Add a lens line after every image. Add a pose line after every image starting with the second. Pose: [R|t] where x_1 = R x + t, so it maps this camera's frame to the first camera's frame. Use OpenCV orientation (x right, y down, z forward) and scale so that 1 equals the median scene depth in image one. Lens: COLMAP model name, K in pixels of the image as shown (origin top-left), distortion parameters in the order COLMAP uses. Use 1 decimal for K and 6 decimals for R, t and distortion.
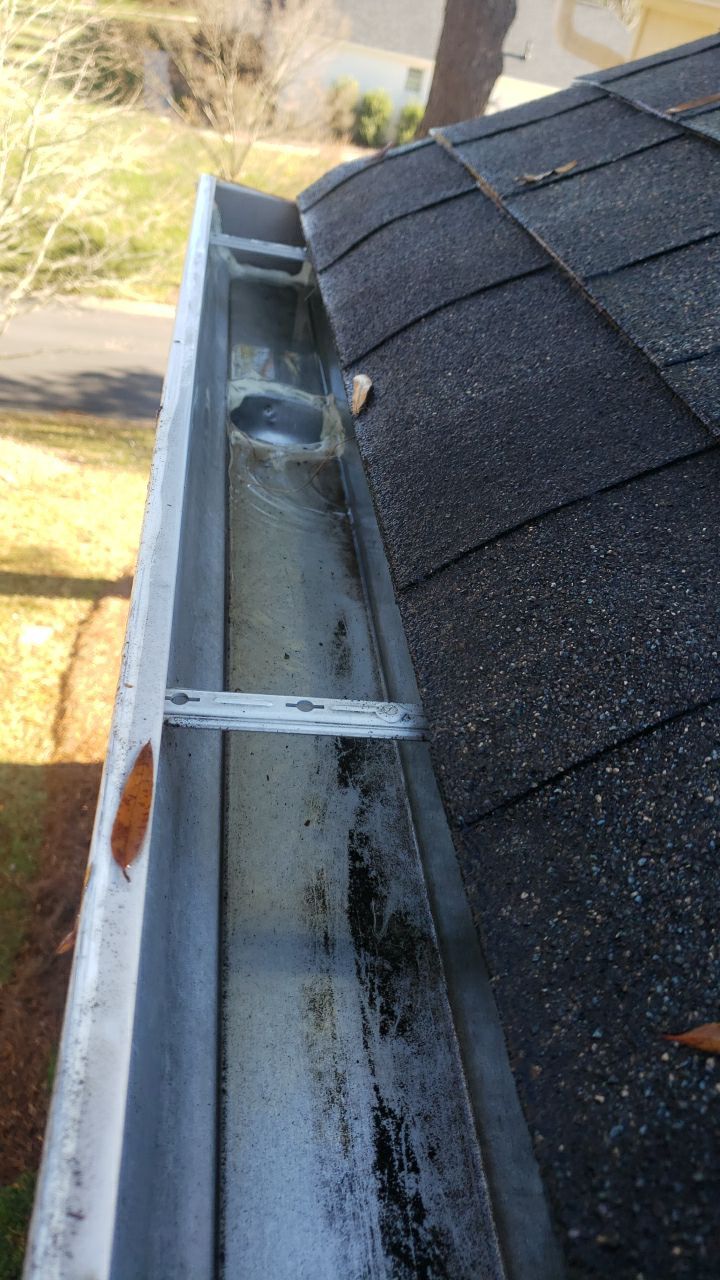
lens RADIAL K [[1010.6, 0, 335.8], [0, 1010.6, 666.7], [0, 0, 1]] dist [0.045955, 0.007250]
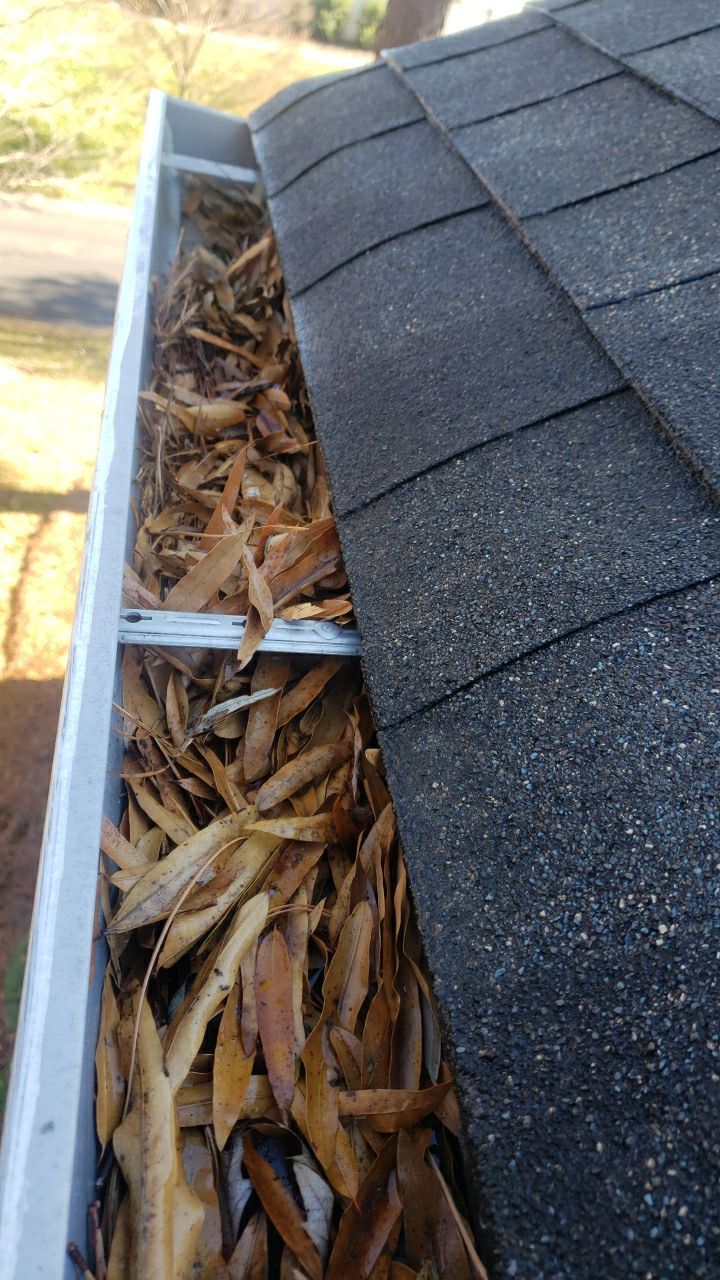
lens RADIAL K [[1042.7, 0, 361.6], [0, 1042.7, 649.5], [0, 0, 1]] dist [0.039637, 0.002869]
pose [[0.998075, 0.004752, 0.061832, 0.017338], [-0.008672, 0.997957, 0.063291, -0.003720], [-0.061405, -0.063705, 0.996078, -0.115410]]
